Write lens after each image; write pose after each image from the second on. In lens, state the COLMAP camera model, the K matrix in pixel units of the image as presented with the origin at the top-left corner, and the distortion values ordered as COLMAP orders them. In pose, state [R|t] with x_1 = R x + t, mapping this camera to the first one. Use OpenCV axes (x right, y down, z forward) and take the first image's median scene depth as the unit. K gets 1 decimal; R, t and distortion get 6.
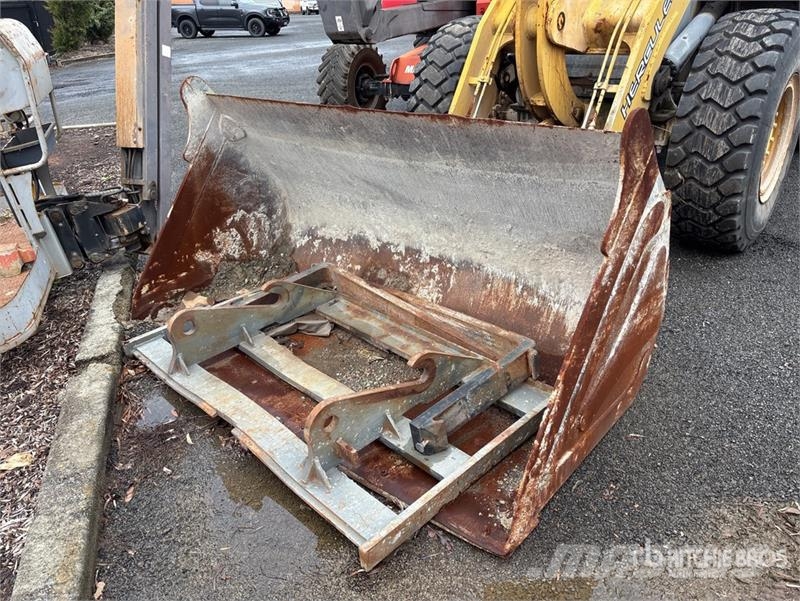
lens RADIAL K [[591.4, 0, 395.1], [0, 591.4, 290.0], [0, 0, 1]] dist [0.052892, -0.069083]
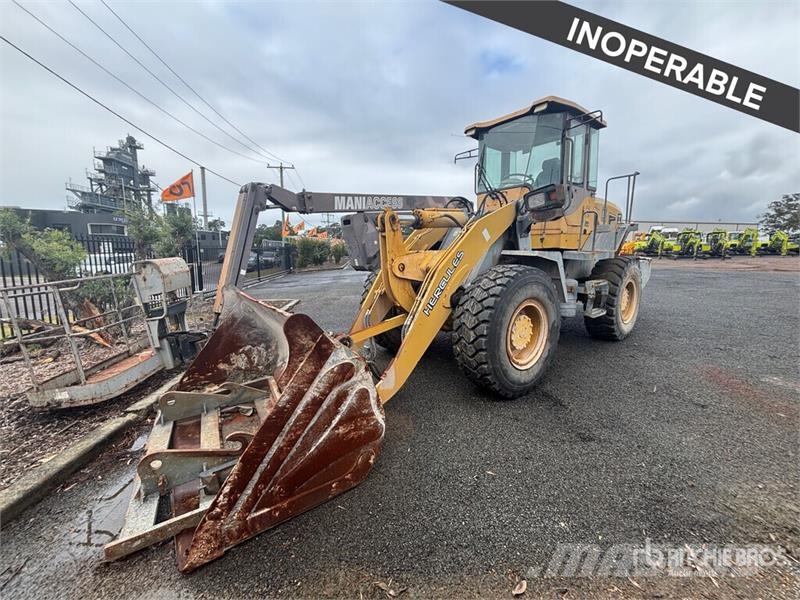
lens RADIAL K [[314.8, 0, 447.3], [0, 314.8, 287.1], [0, 0, 1]] dist [-0.011877, 0.000741]
pose [[0.976364, 0.052334, -0.209700, 0.670109], [-0.116865, 0.944009, -0.308529, -0.075100], [0.181812, 0.325743, 0.927812, 0.056027]]
